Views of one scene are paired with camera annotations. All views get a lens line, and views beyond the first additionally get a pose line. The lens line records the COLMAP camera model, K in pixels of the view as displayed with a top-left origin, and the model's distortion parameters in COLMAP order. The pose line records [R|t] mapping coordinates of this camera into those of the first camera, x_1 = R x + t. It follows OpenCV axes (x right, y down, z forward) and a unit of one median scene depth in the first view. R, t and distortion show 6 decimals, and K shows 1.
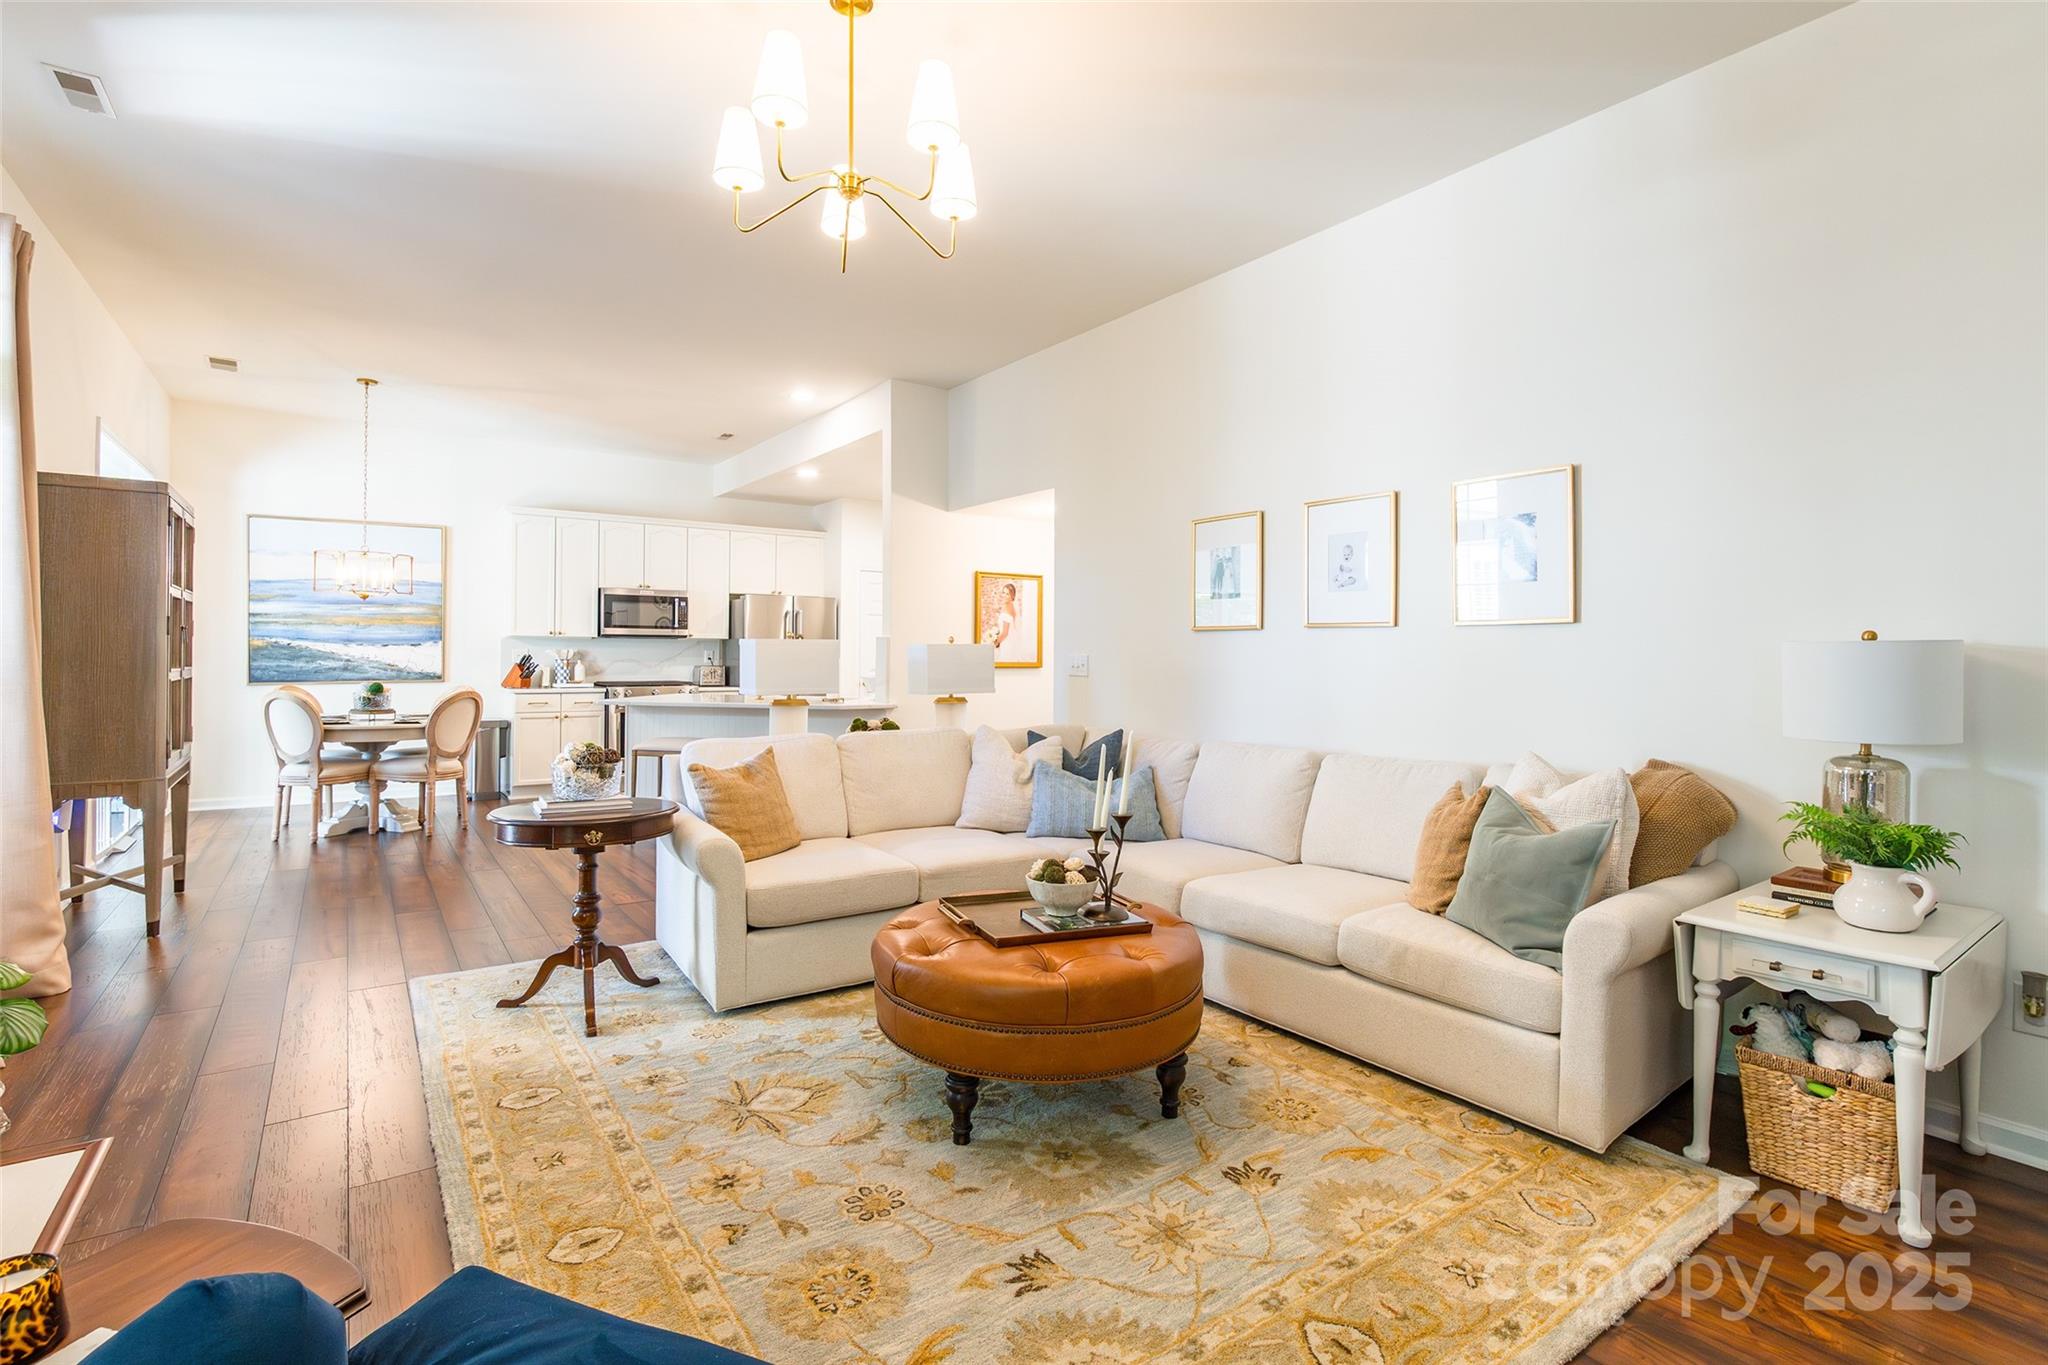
lens RADIAL K [[952.7, 0, 1025.6], [0, 952.7, 649.1], [0, 0, 1]] dist [-0.011761, -0.002361]
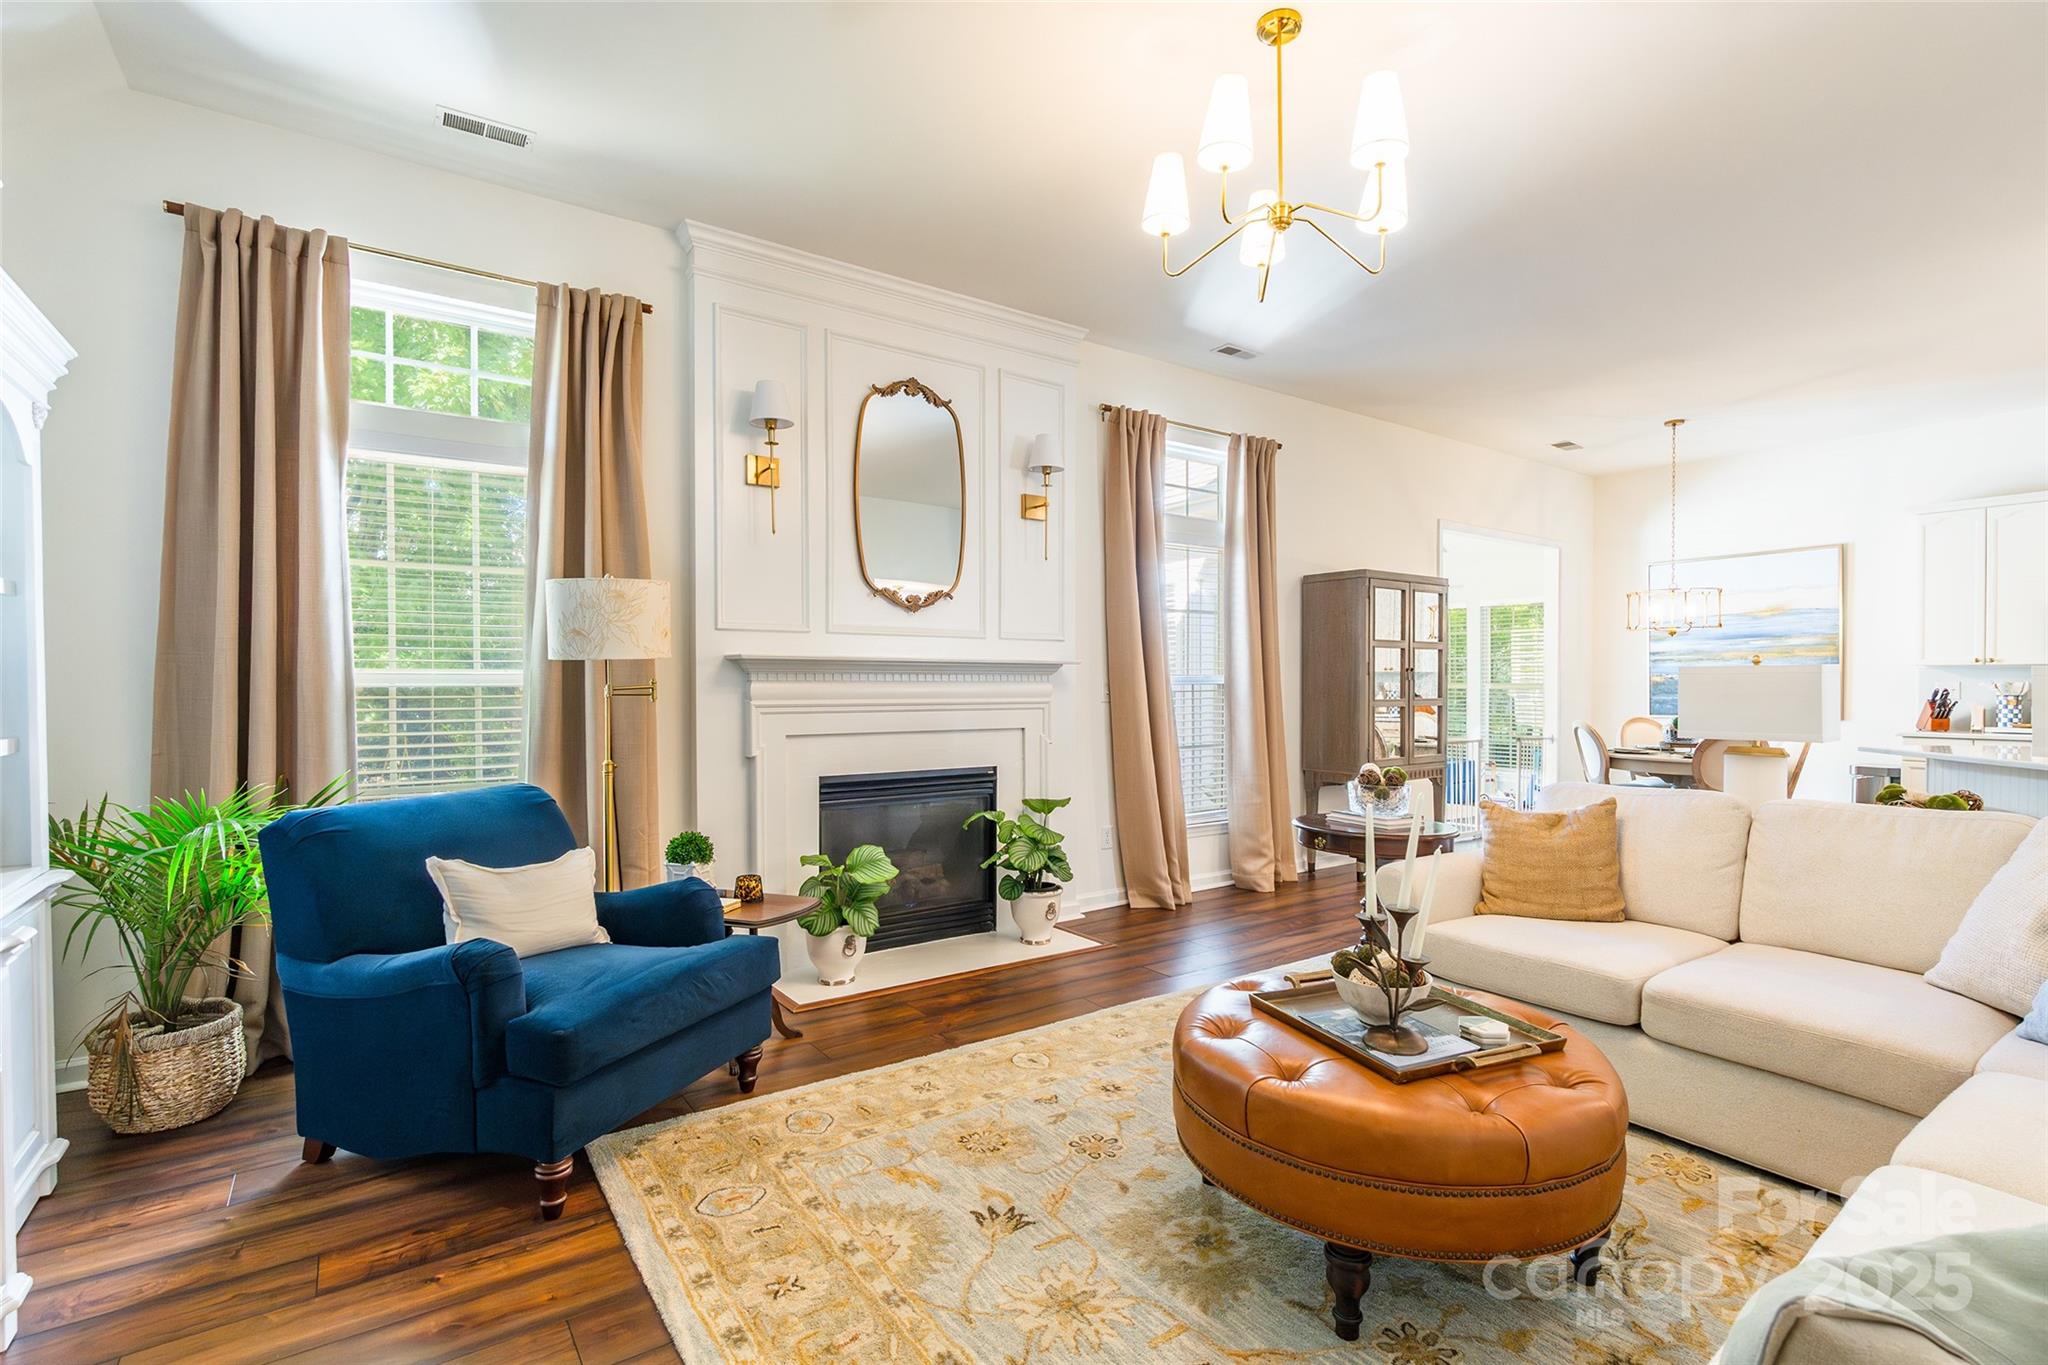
lens RADIAL K [[952.7, 0, 1024.6], [0, 952.7, 690.0], [0, 0, 1]] dist [-0.011761, -0.002361]
pose [[-0.008837, -0.000664, -0.999961, 0.278146], [0.005651, 0.999984, -0.000714, 0.003178], [0.999945, -0.005658, -0.008833, 0.249073]]
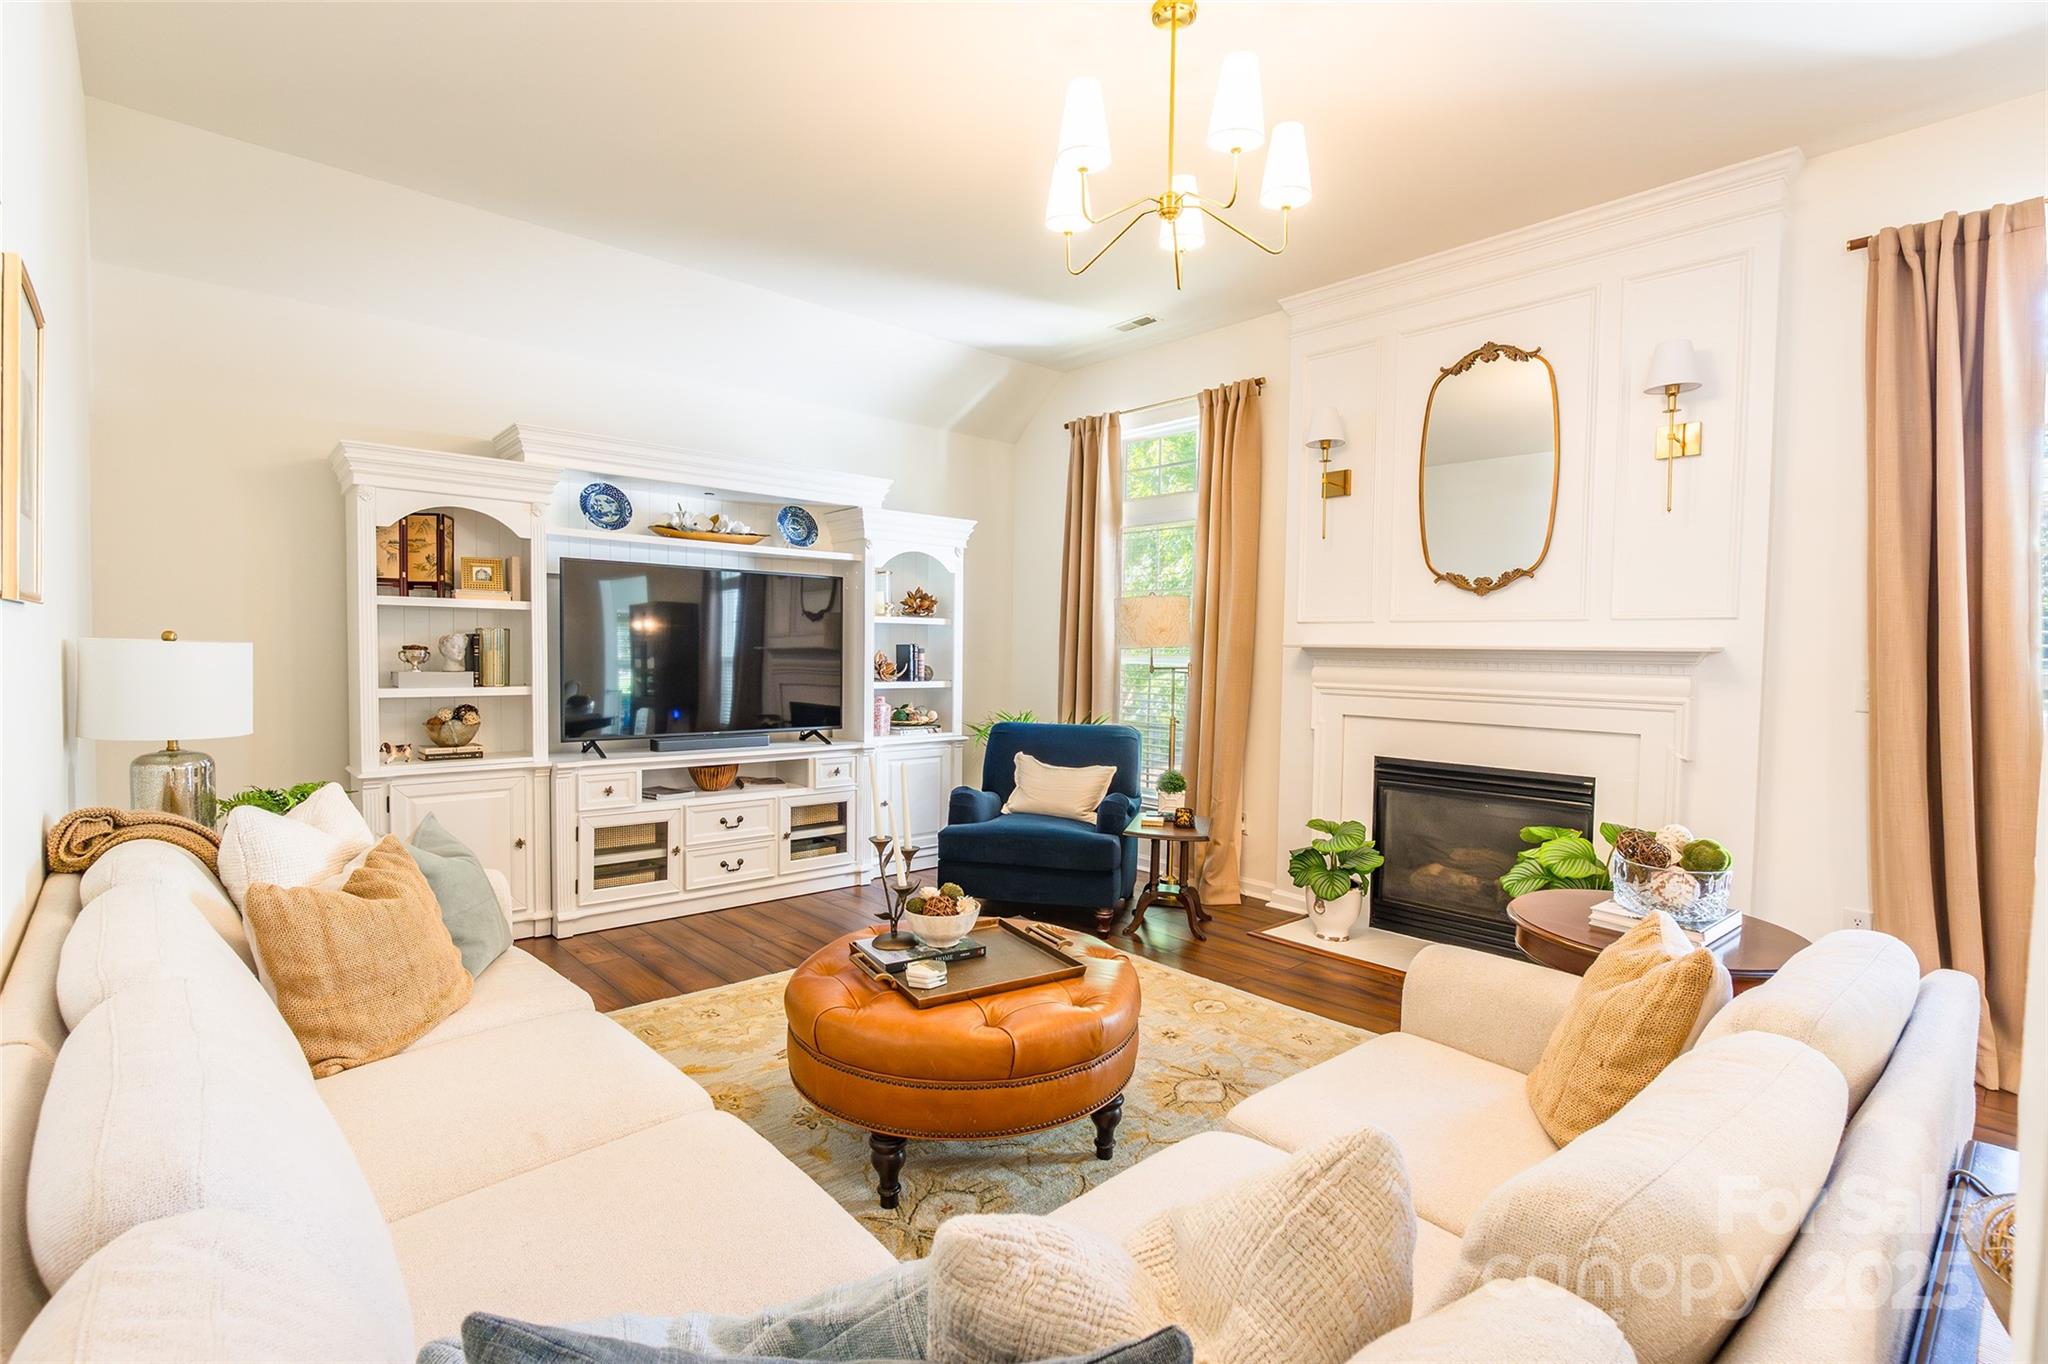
lens RADIAL K [[952.7, 0, 1032.9], [0, 952.7, 679.4], [0, 0, 1]] dist [-0.011761, -0.002361]
pose [[-0.992661, -0.020971, -0.119099, 0.021620], [-0.023809, 0.999464, 0.022457, -0.003239], [0.118565, 0.025128, -0.992628, 0.670933]]
